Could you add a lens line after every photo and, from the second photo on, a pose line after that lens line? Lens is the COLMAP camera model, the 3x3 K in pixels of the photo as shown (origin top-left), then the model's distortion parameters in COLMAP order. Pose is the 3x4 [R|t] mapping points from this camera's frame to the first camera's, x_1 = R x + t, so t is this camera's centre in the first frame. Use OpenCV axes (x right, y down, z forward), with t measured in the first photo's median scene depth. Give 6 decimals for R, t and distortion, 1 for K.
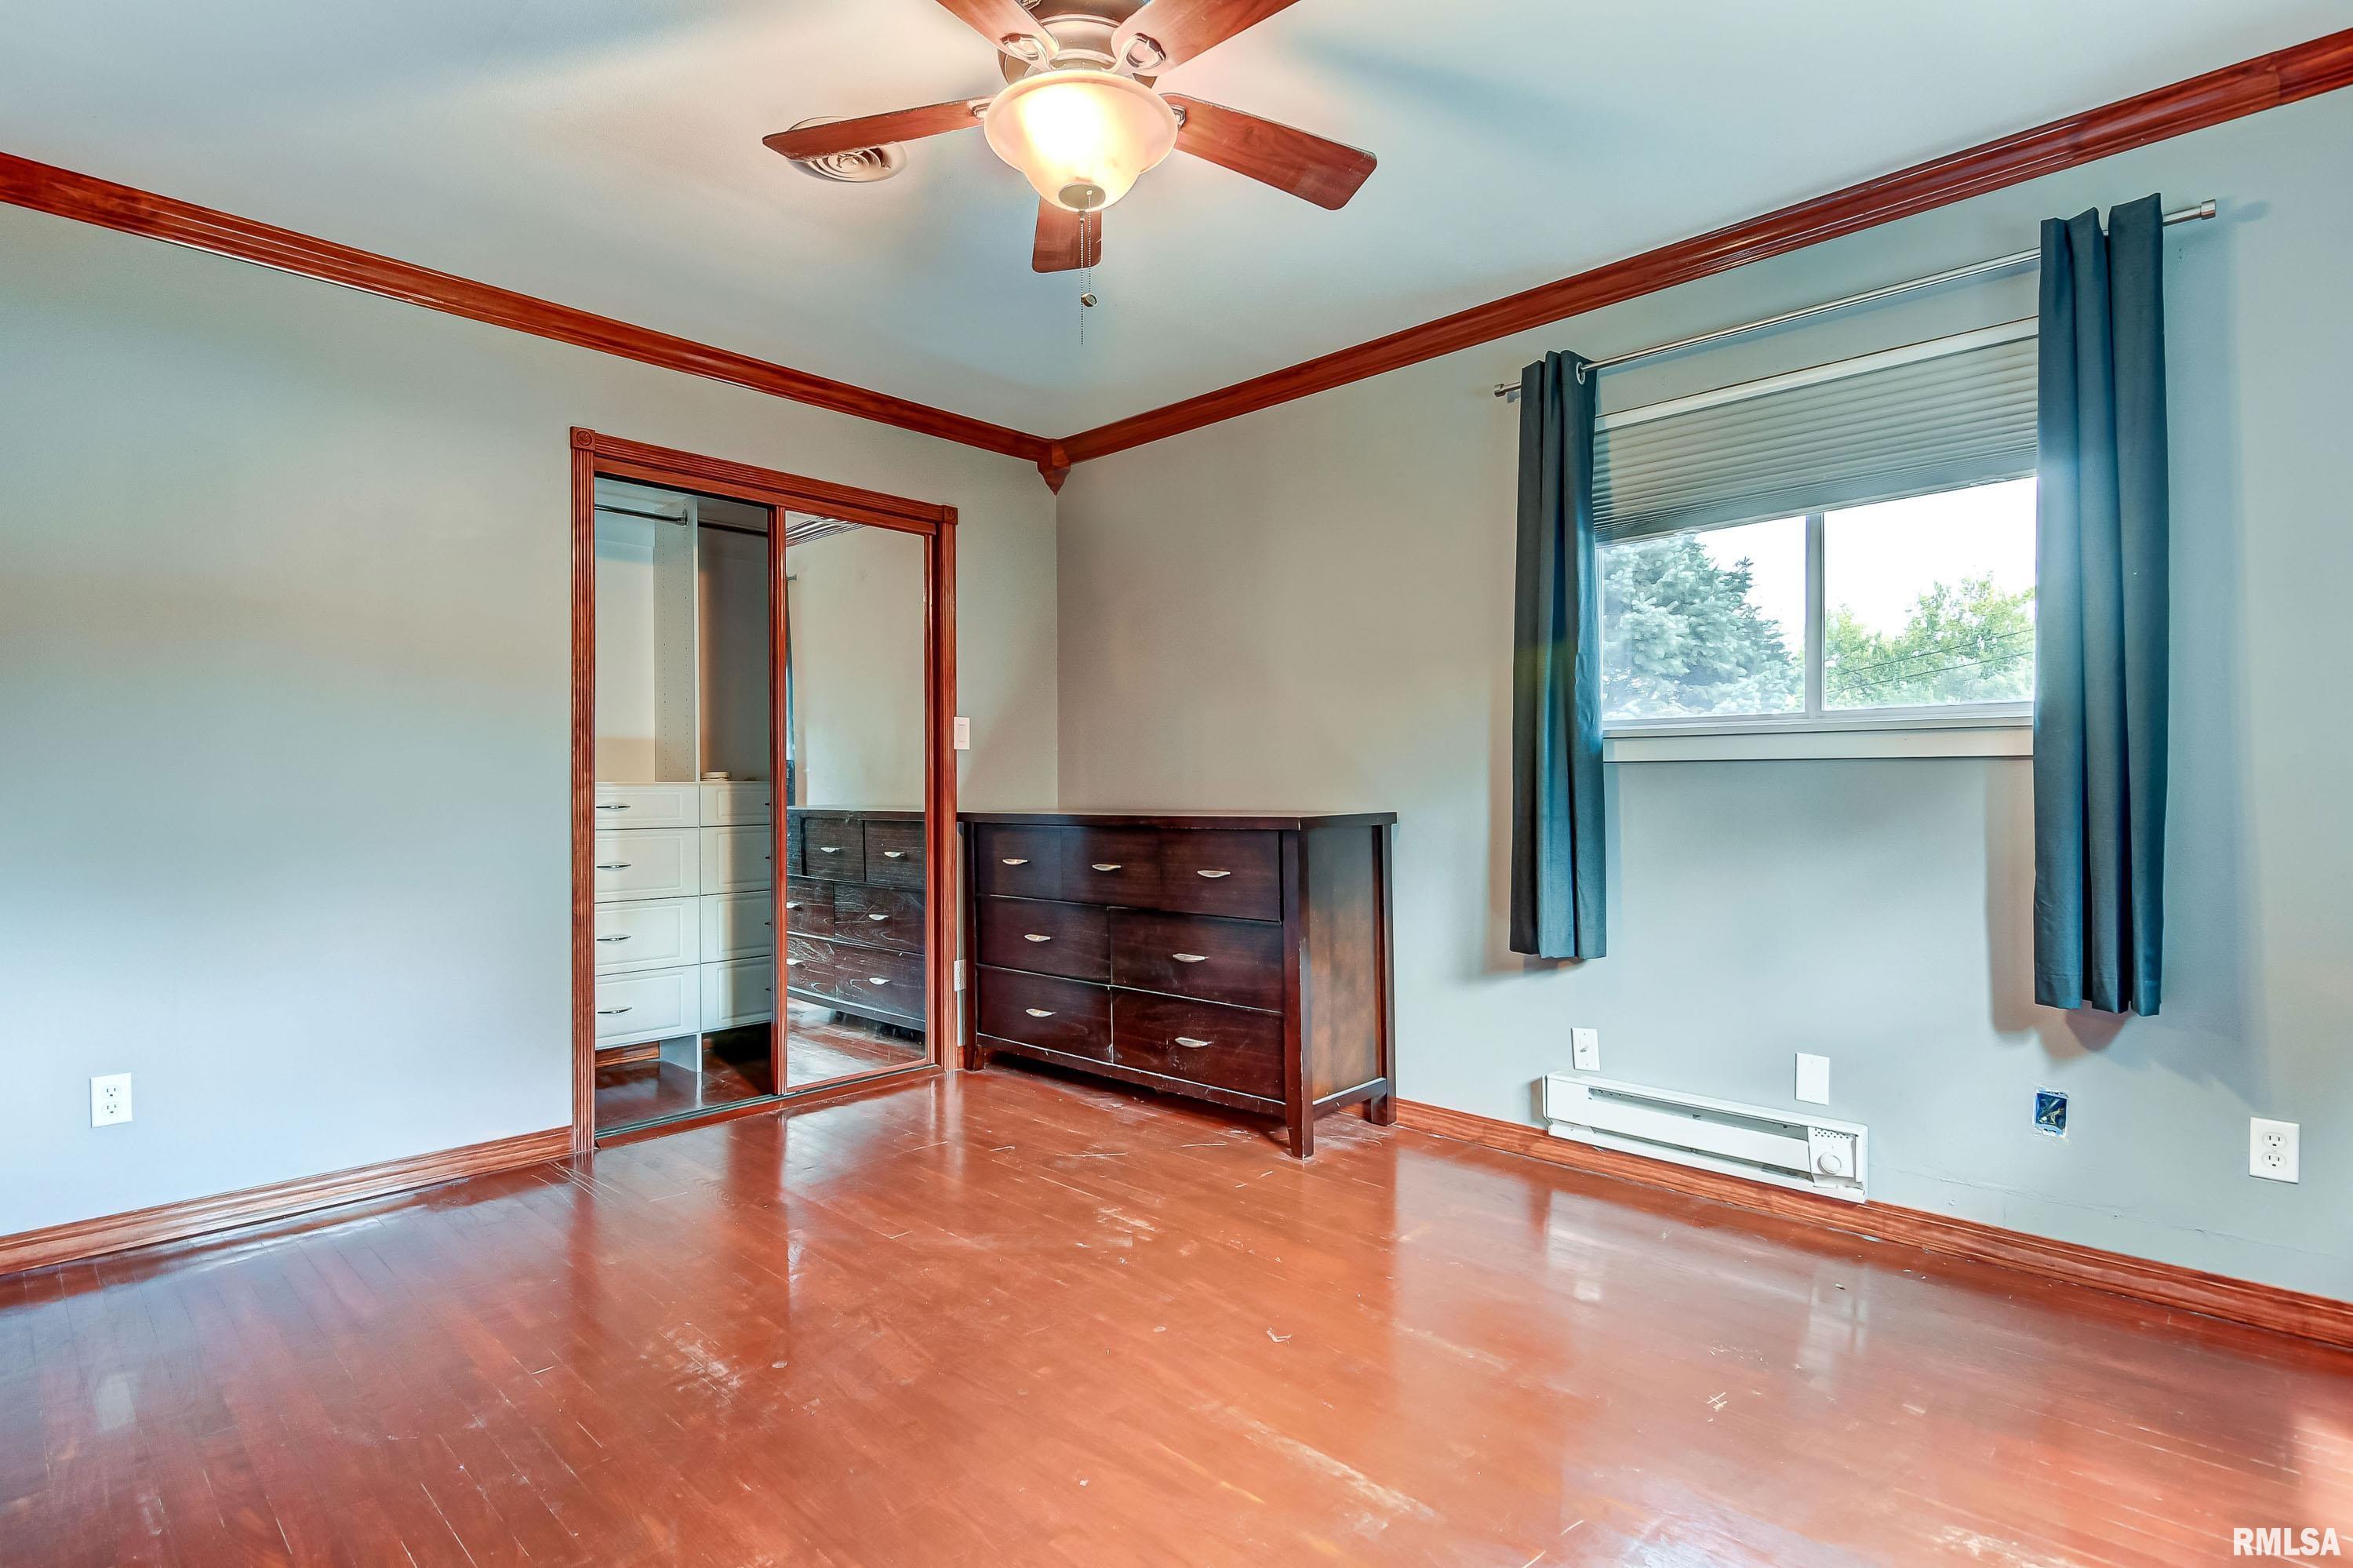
lens RADIAL K [[1152.7, 0, 1170.7], [0, 1152.7, 784.4], [0, 0, 1]] dist [-0.014849, 0.000266]
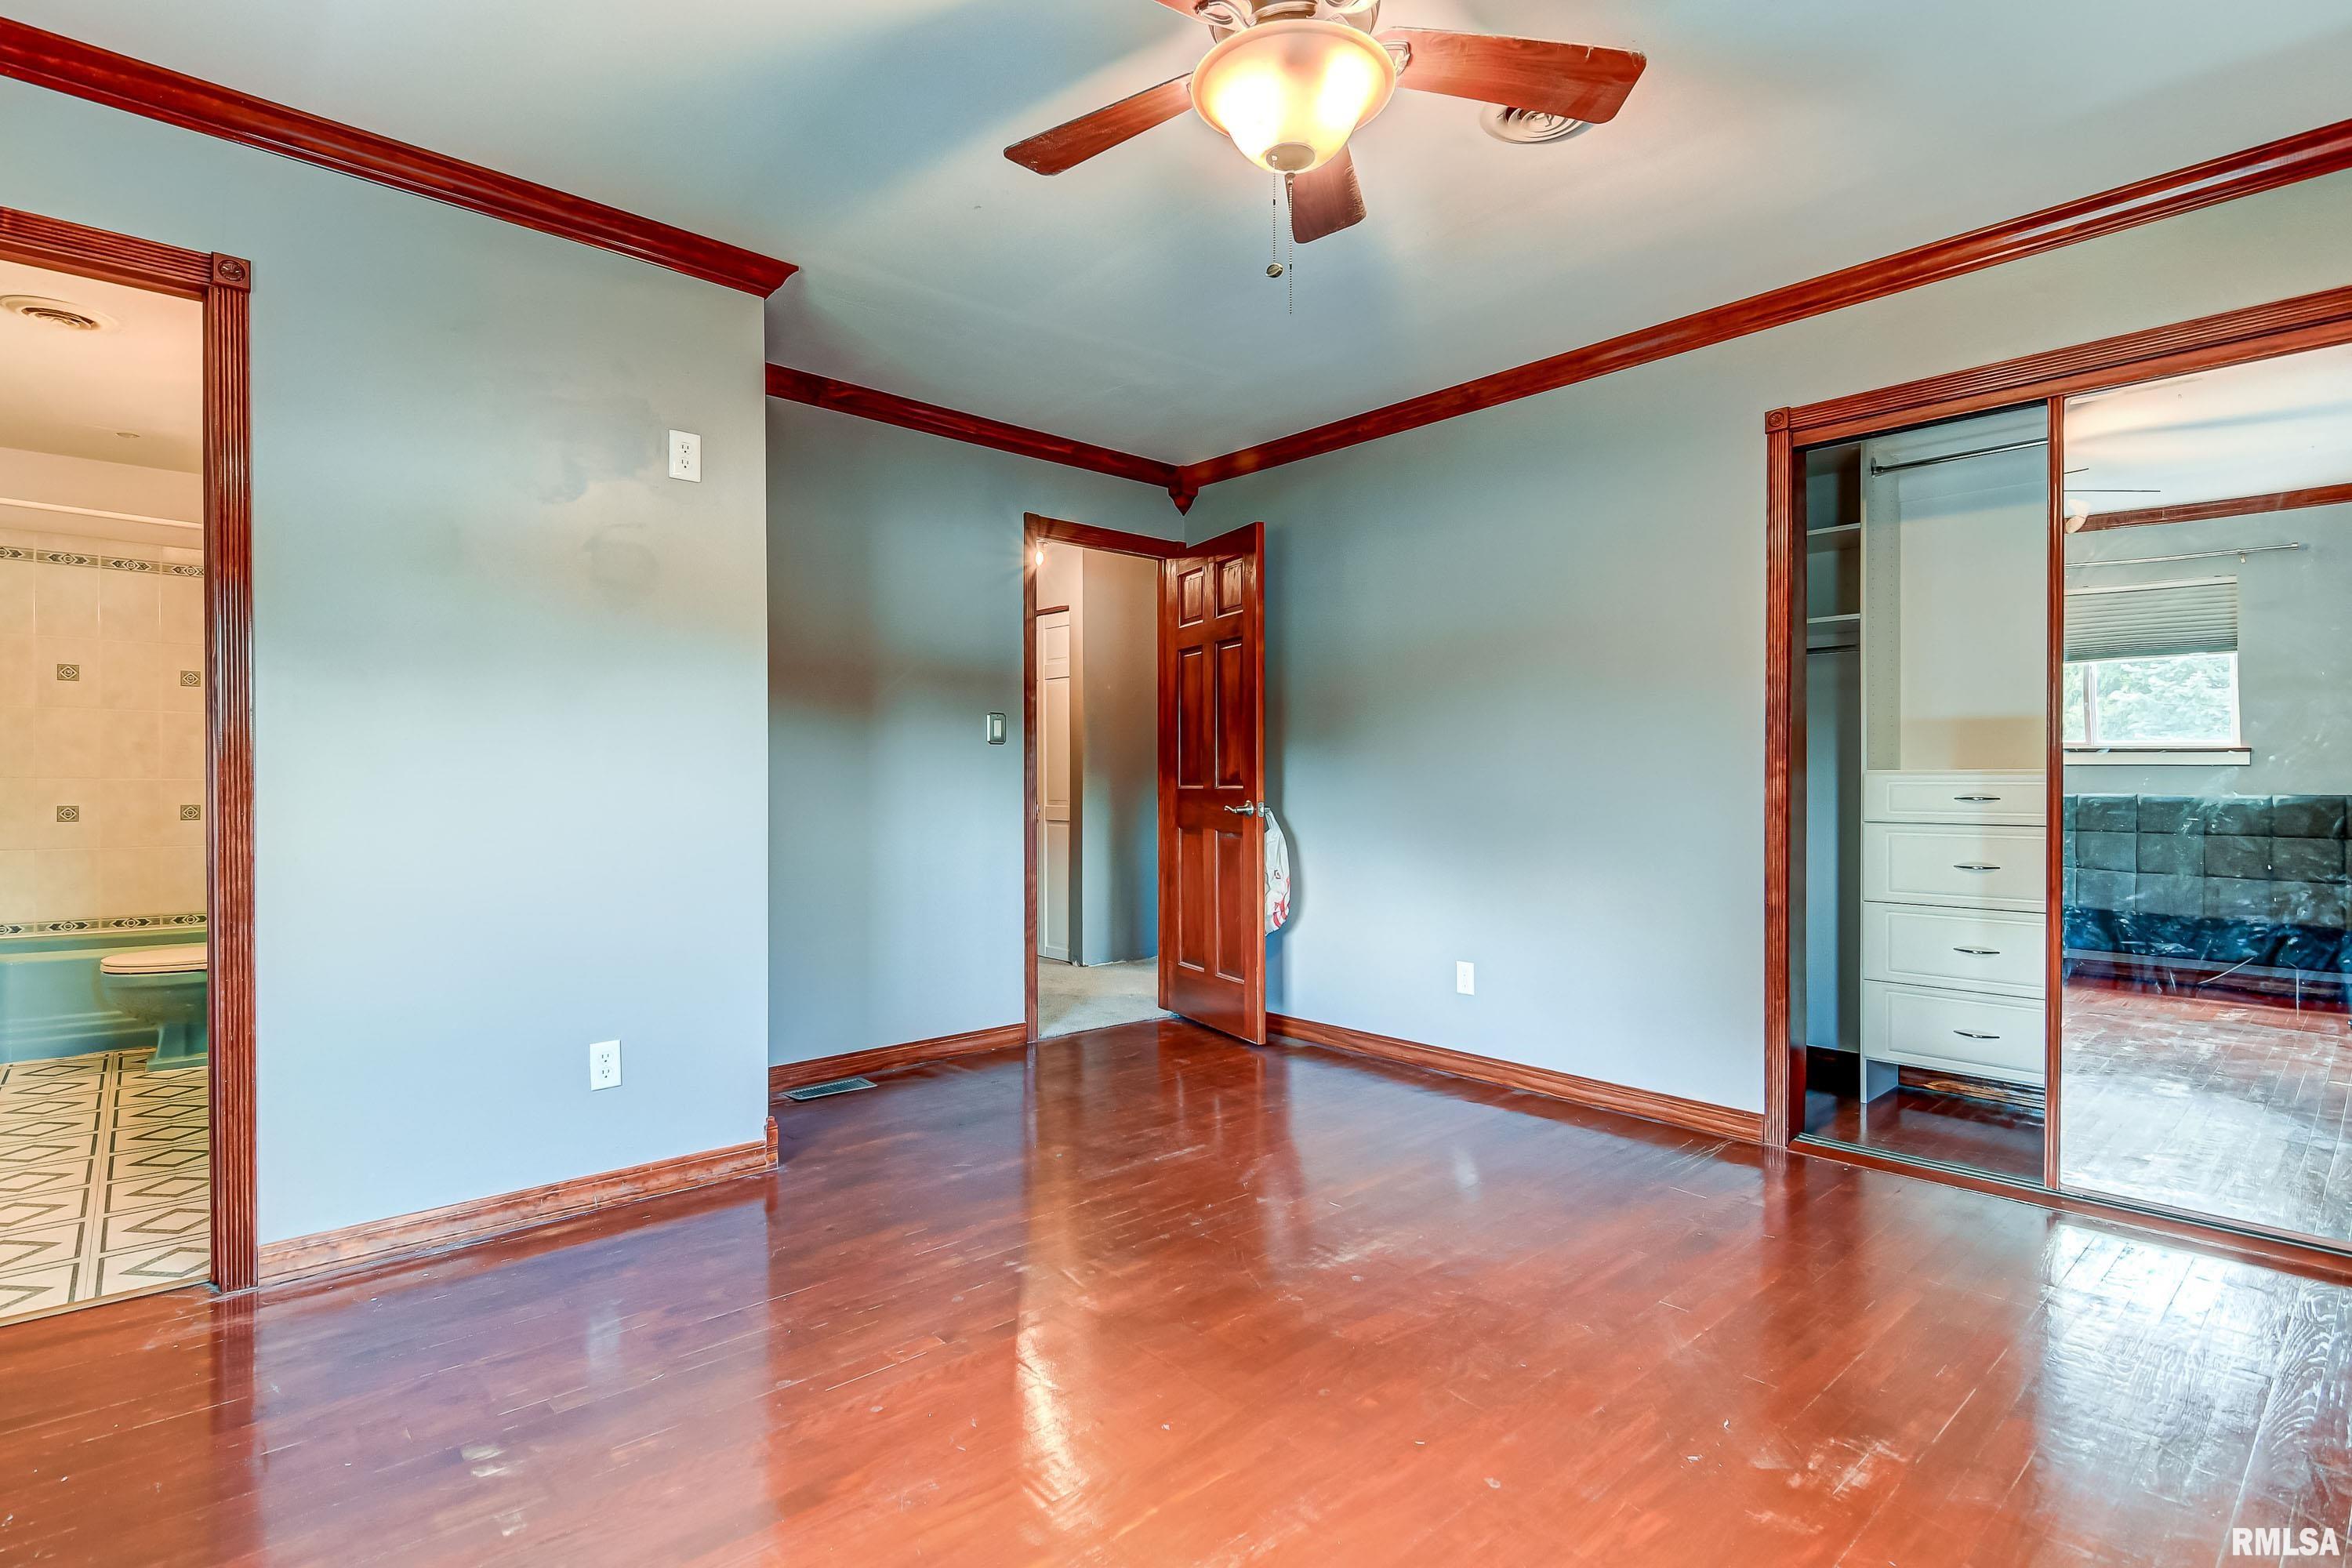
lens RADIAL K [[1144.3, 0, 1162.1], [0, 1144.3, 786.9], [0, 0, 1]] dist [0.002243, -0.000462]
pose [[-0.079030, 0.012831, -0.996790, 0.534349], [0.008207, 0.999892, 0.012220, -0.005439], [0.996838, -0.007215, -0.079126, 0.581088]]
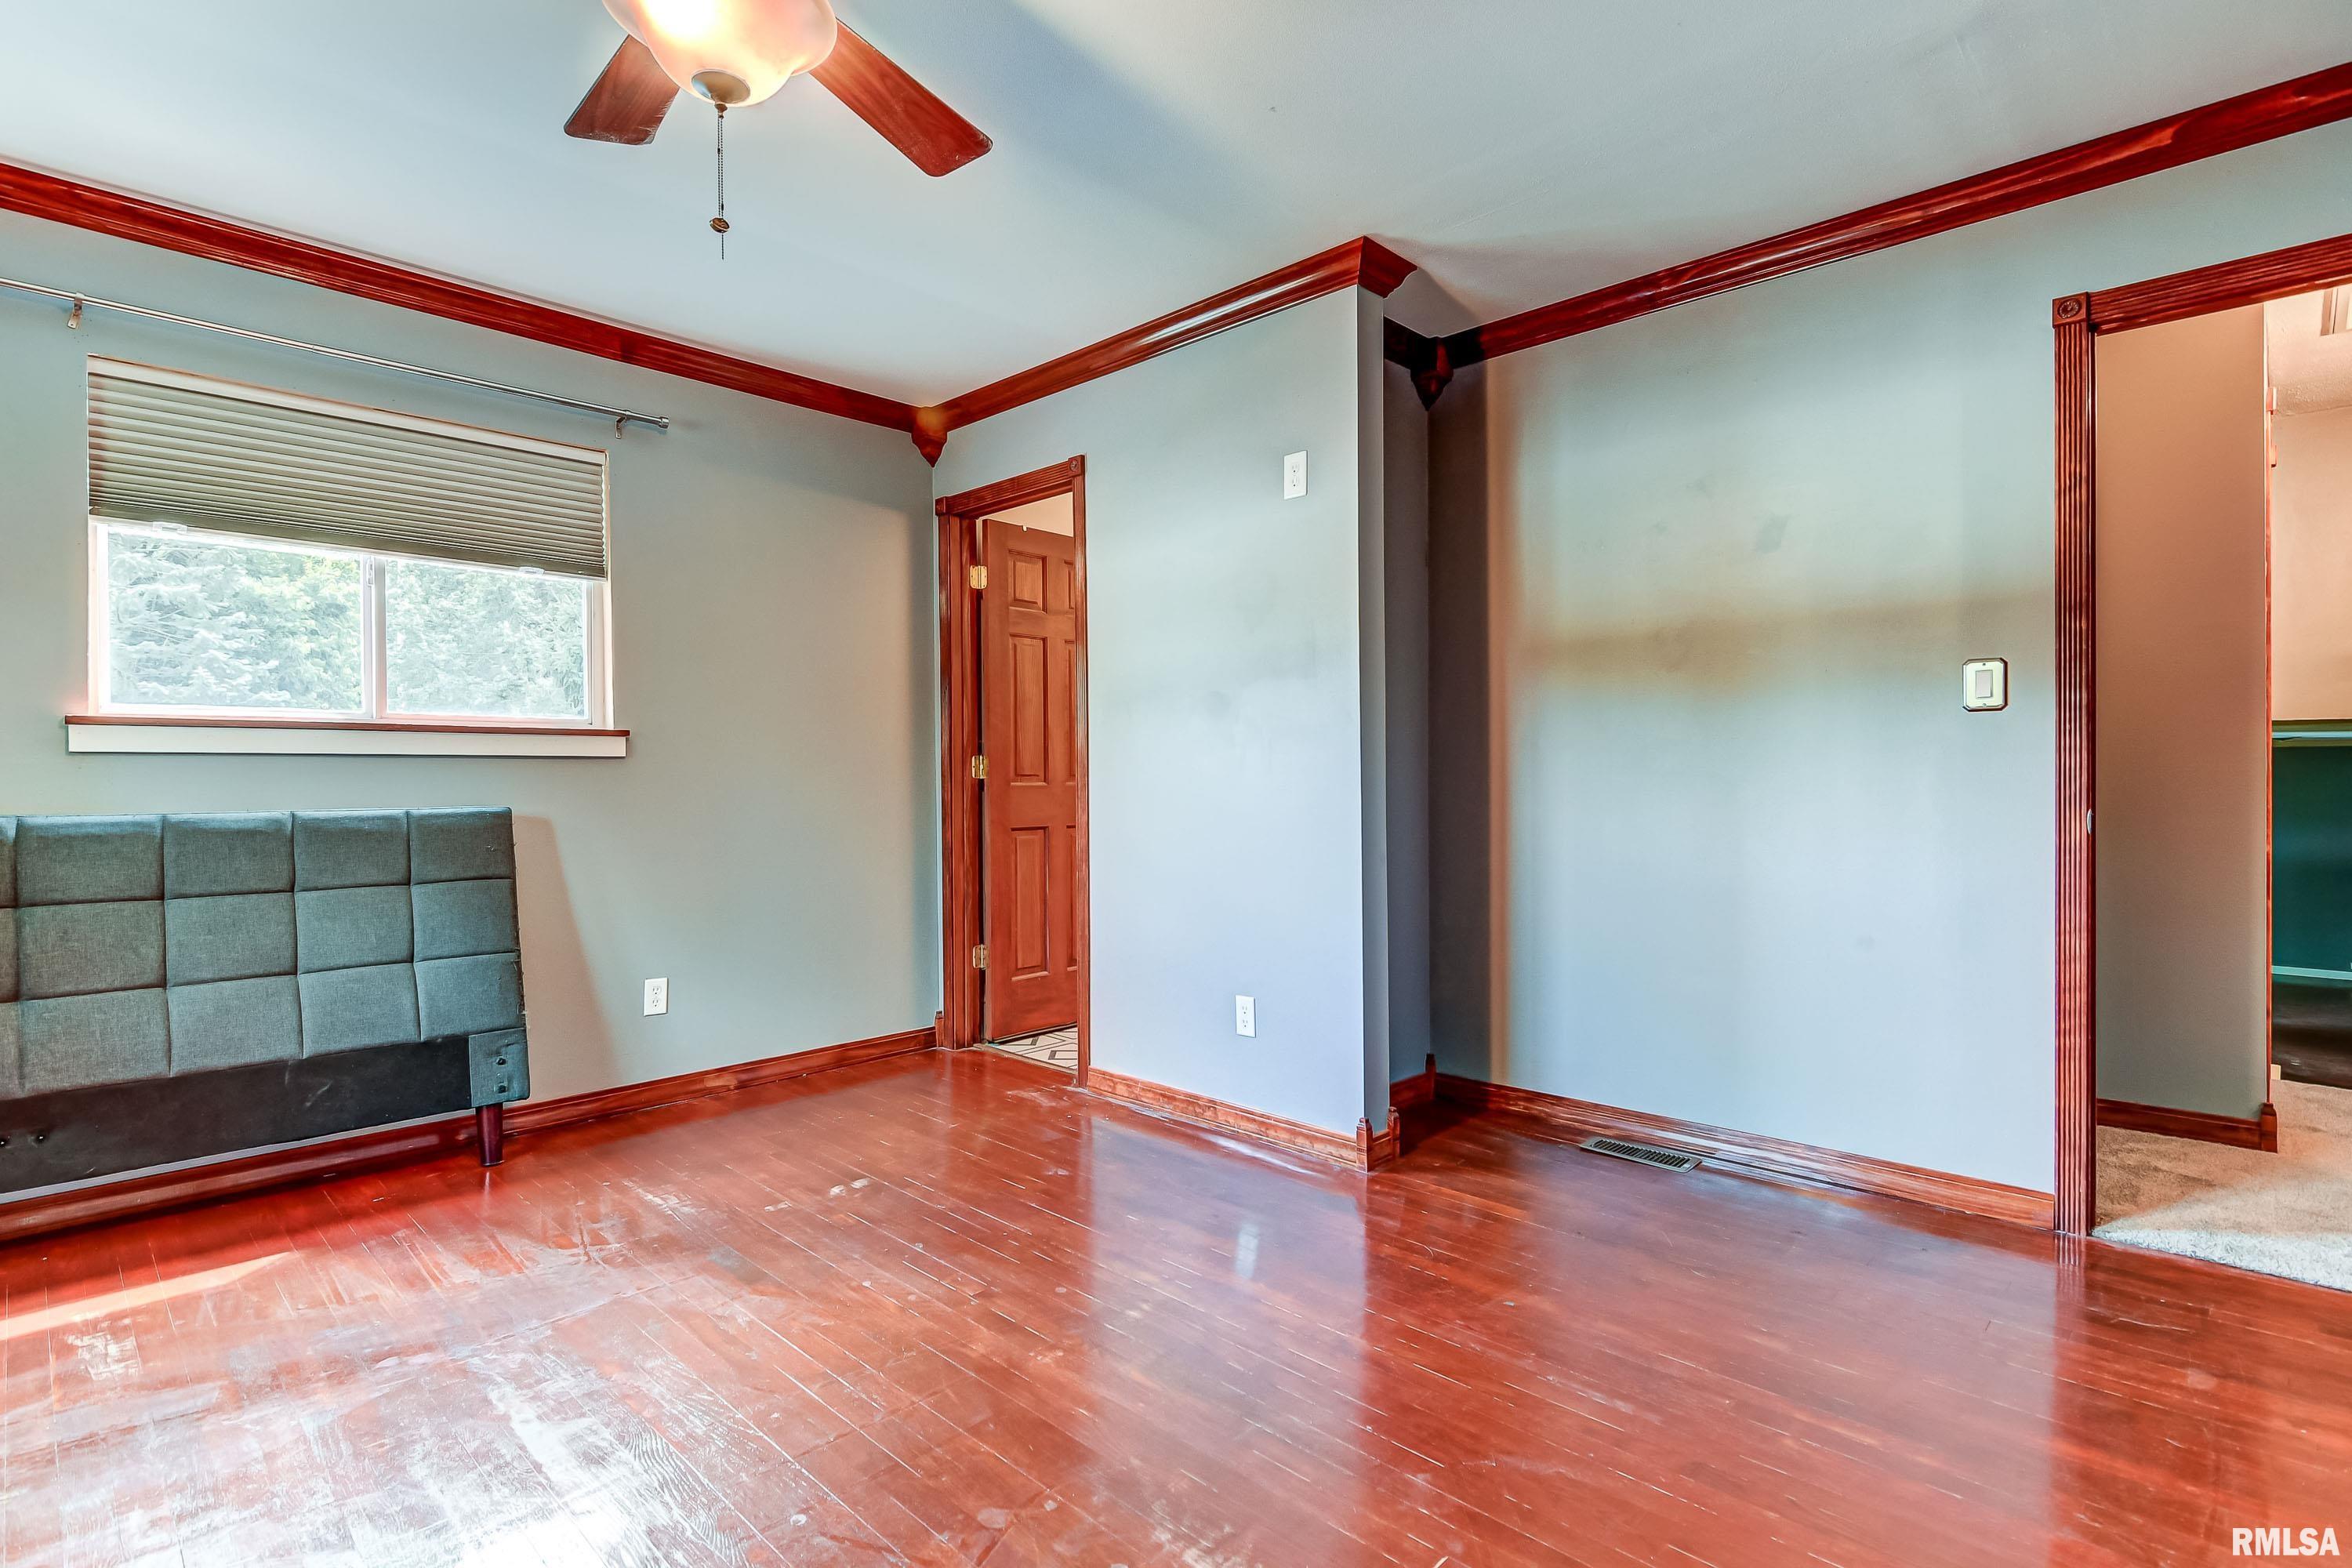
lens RADIAL K [[1139.0, 0, 1166.6], [0, 1139.0, 788.6], [0, 0, 1]] dist [0.021059, -0.004441]
pose [[-0.999881, 0.011385, 0.010430, -0.252357], [0.011437, 0.999922, 0.004934, 0.002249], [-0.010373, 0.005052, -0.999933, 1.123557]]
